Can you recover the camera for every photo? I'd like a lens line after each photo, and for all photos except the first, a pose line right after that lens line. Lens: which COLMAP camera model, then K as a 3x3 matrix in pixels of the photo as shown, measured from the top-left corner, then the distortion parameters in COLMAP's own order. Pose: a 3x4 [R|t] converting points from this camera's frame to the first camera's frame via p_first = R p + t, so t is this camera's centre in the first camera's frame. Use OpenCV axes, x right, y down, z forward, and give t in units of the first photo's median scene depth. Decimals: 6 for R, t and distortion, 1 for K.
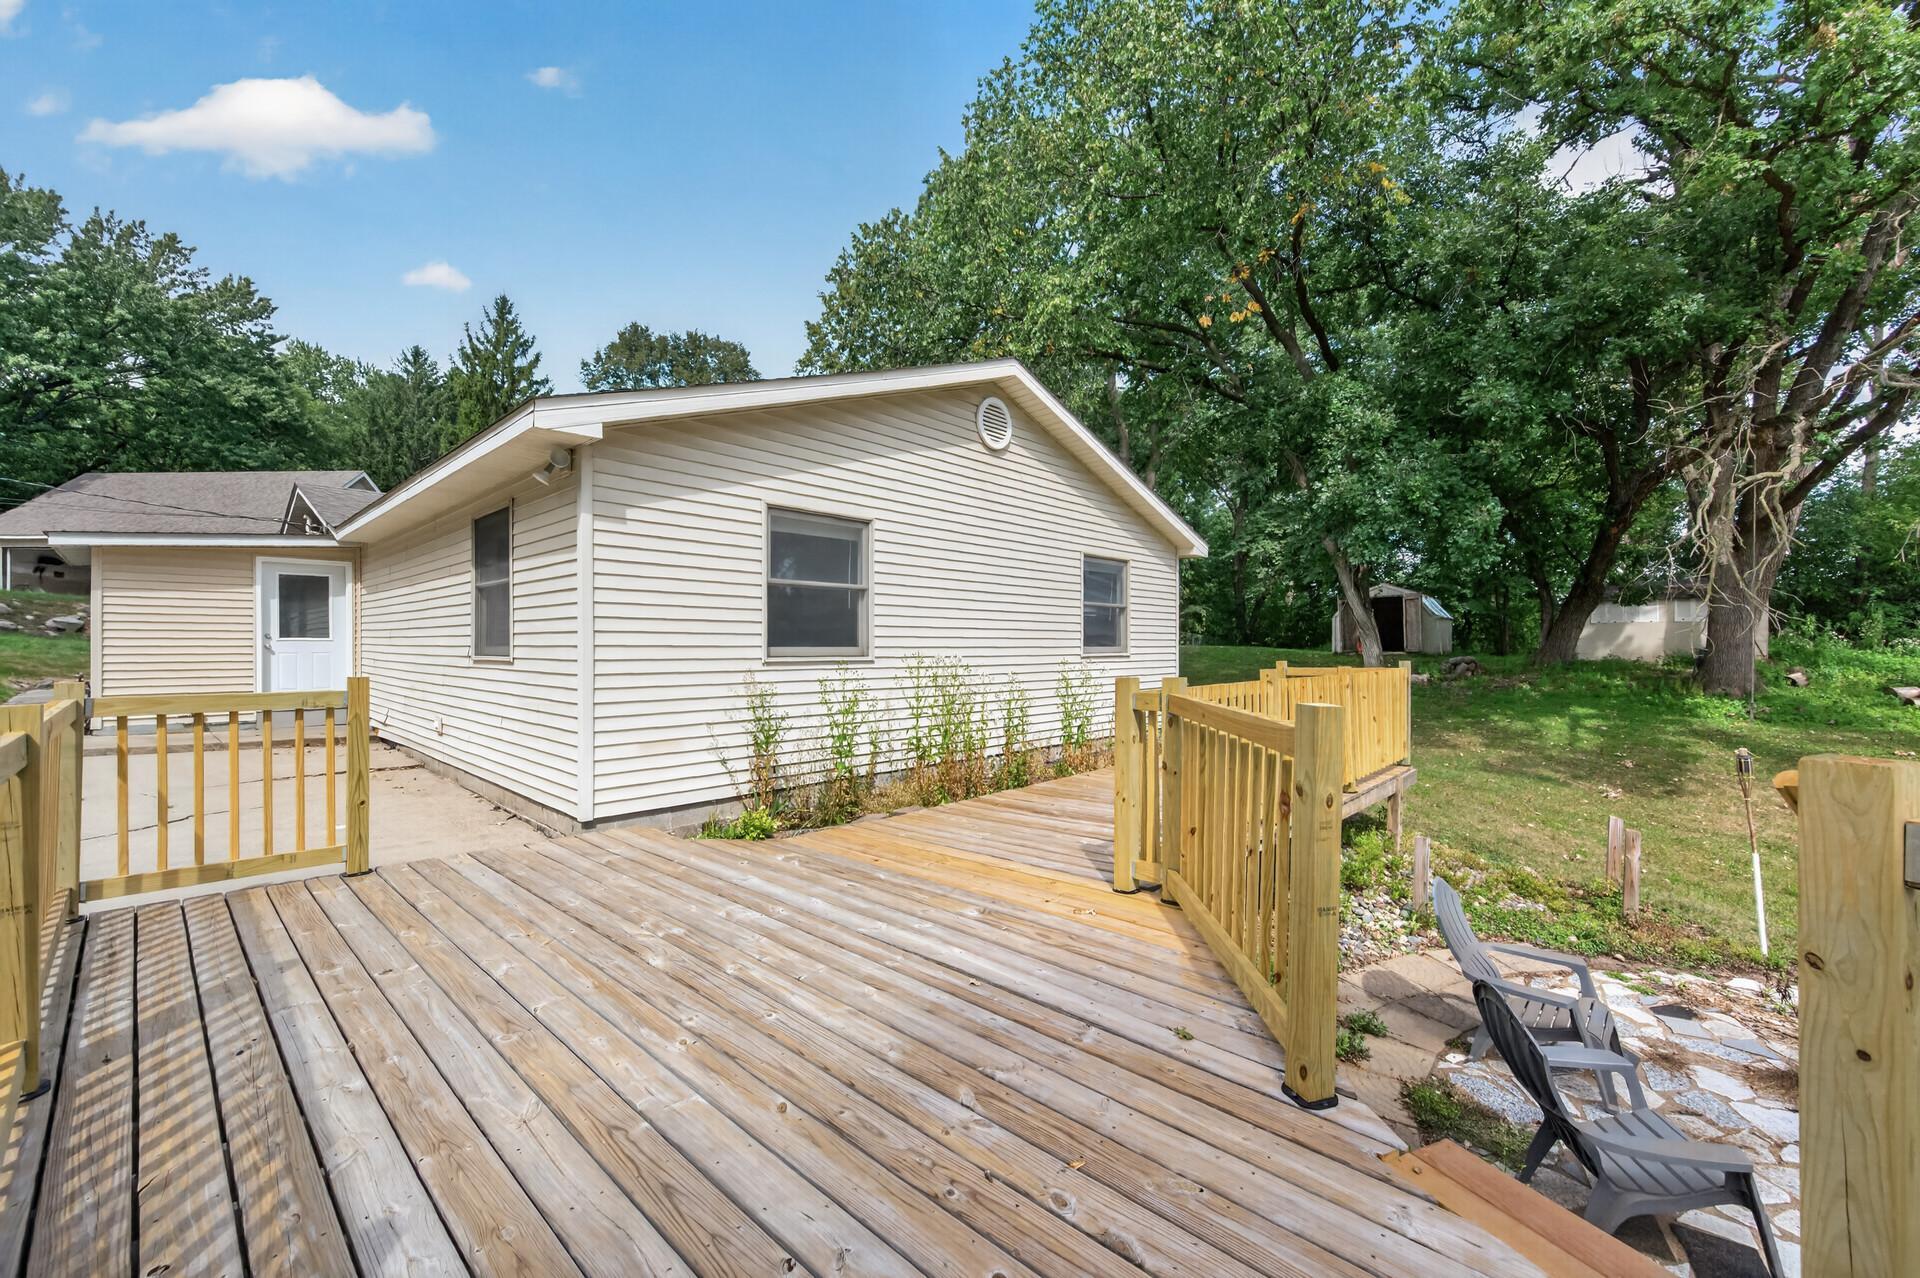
lens RADIAL K [[758.5, 0, 960.0], [0, 758.5, 639.0], [0, 0, 1]] dist [0.000893, -0.008707]
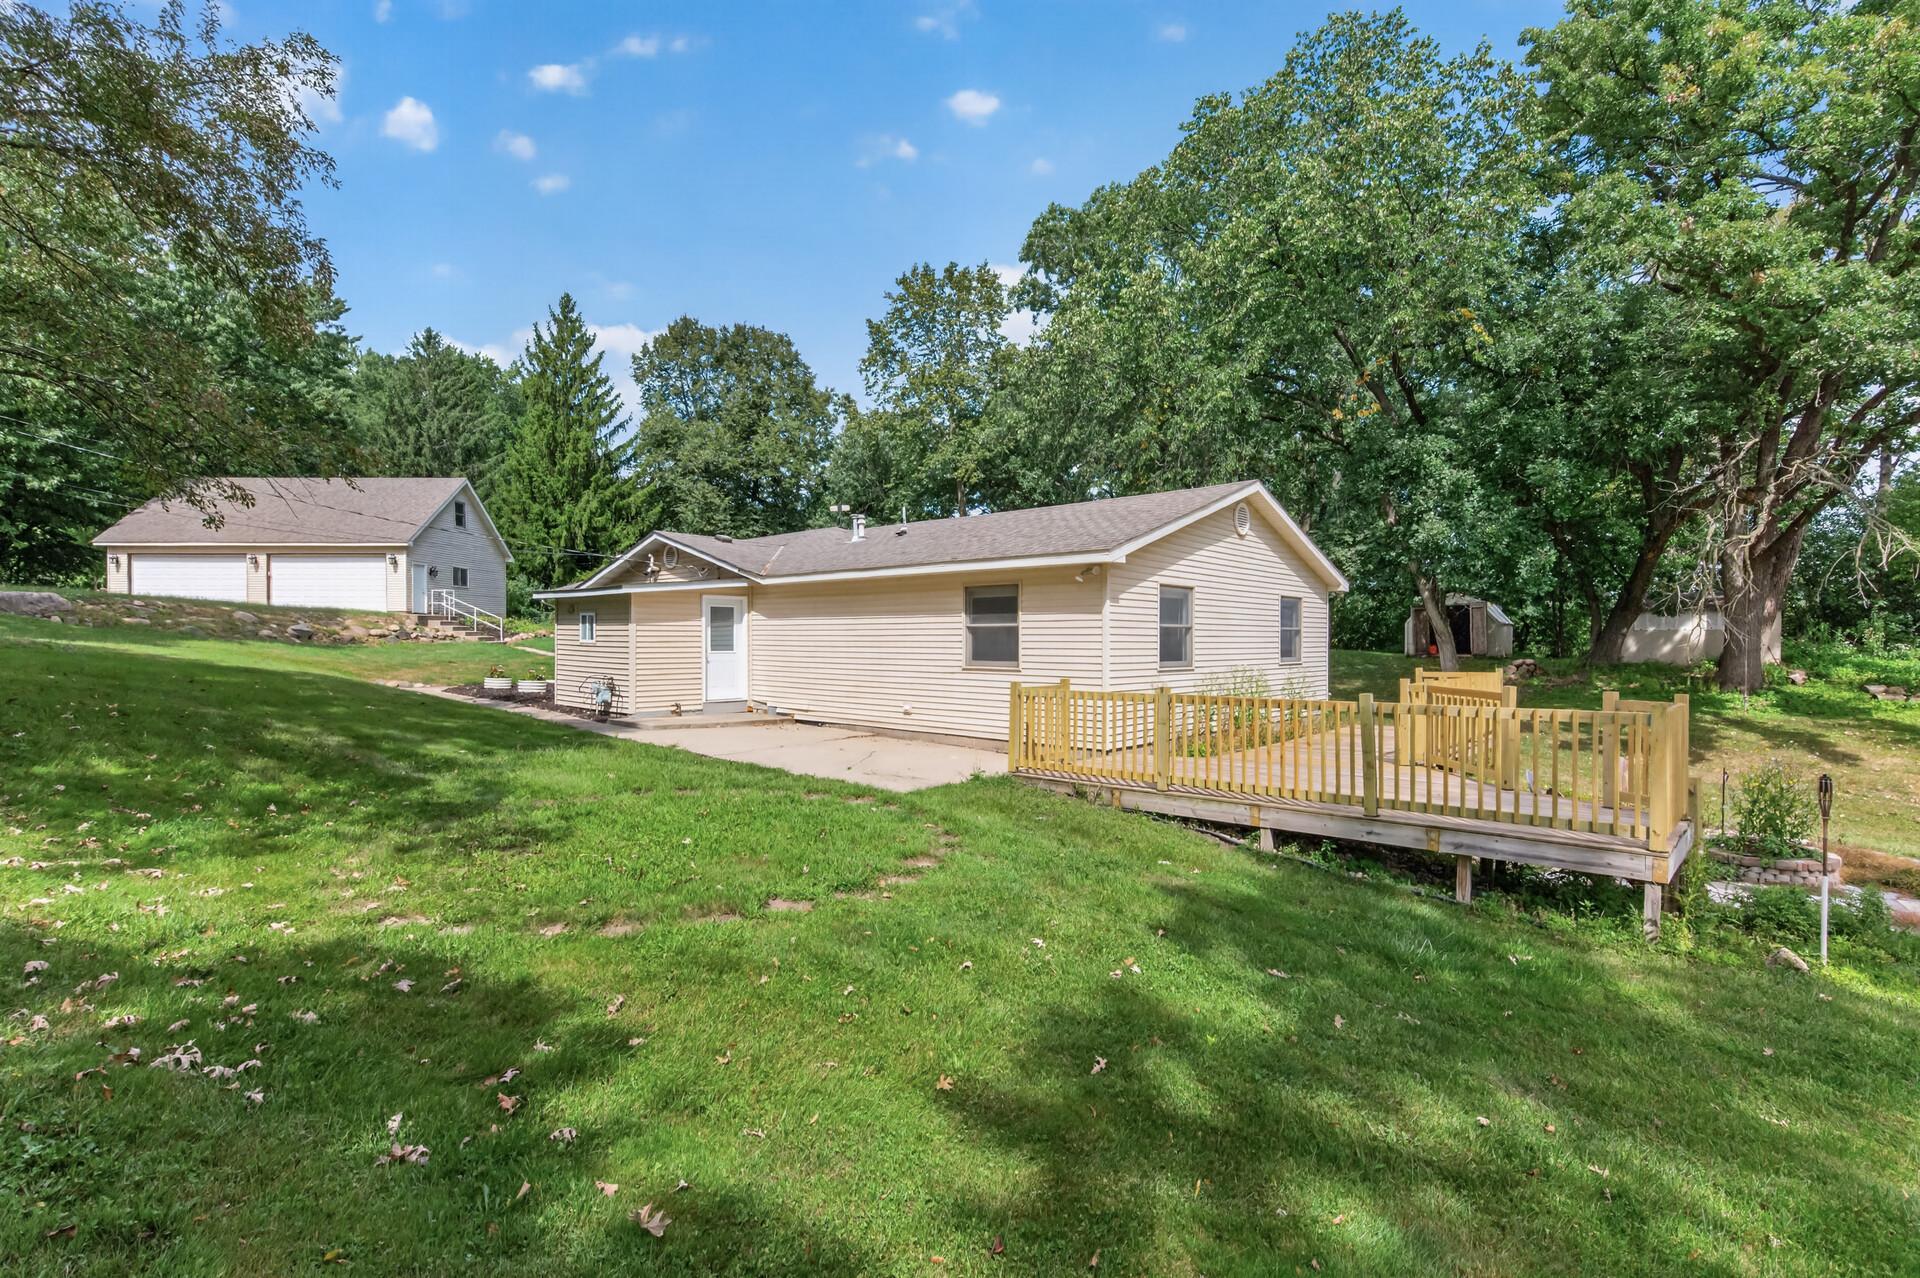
lens RADIAL K [[889.9, 0, 960.0], [0, 889.9, 639.0], [0, 0, 1]] dist [-0.001098, -0.001414]
pose [[0.999610, -0.001568, 0.027877, -0.221357], [0.001415, 0.999984, 0.005498, -0.015806], [-0.027885, -0.005456, 0.999596, -0.314460]]
